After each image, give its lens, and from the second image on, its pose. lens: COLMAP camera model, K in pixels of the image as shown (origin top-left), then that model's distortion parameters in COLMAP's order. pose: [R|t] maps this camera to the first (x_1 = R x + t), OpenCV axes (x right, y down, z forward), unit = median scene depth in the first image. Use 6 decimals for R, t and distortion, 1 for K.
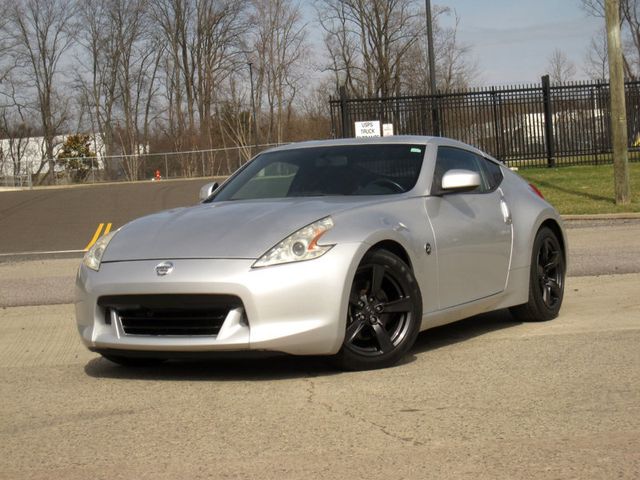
lens RADIAL K [[1507.1, 0, 320.6], [0, 1507.1, 237.3], [0, 0, 1]] dist [-0.128313, 0.000000]
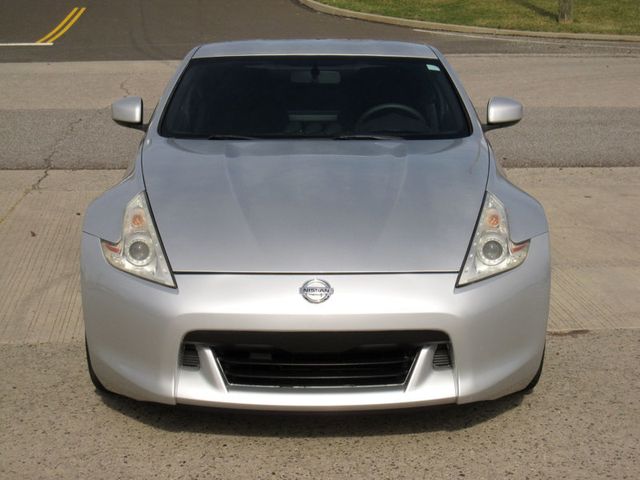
lens RADIAL K [[1293.7, 0, 318.2], [0, 1293.7, 238.9], [0, 0, 1]] dist [-0.167243, 0.000000]
pose [[0.998536, 0.053933, 0.004089, 0.036236], [-0.053783, 0.982066, 0.180703, -0.025973], [0.005730, -0.180658, 0.983529, 0.105169]]
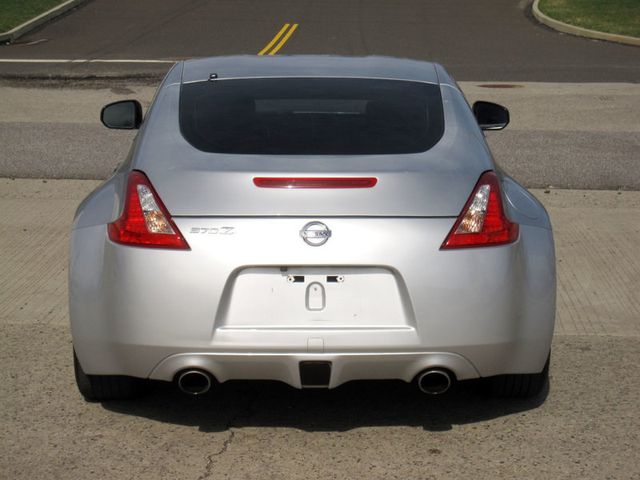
lens RADIAL K [[1507.1, 0, 320.3], [0, 1507.1, 239.7], [0, 0, 1]] dist [-0.128313, 0.000000]
pose [[0.986045, 0.081337, -0.145256, 0.028870], [-0.059184, 0.986791, 0.150799, -0.023405], [0.155603, -0.140098, 0.977834, 0.069914]]
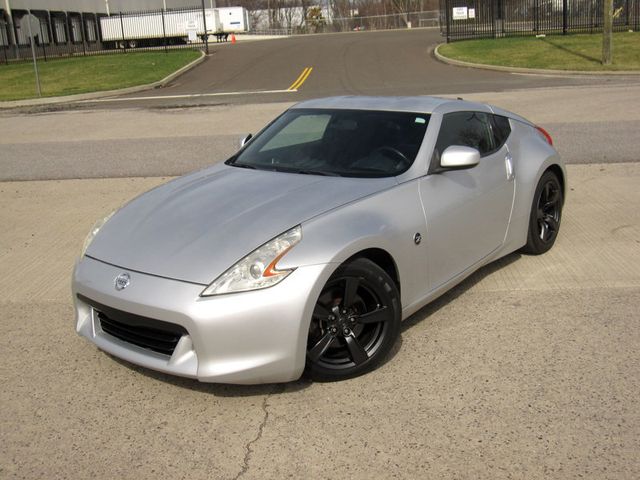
lens RADIAL K [[736.6, 0, 321.9], [0, 736.6, 244.0], [0, 0, 1]] dist [-0.083324, 0.000000]
pose [[0.987252, 0.042321, -0.153436, 0.020478], [-0.003254, 0.969167, 0.246381, -0.026188], [0.159132, -0.242741, 0.956950, 0.129836]]
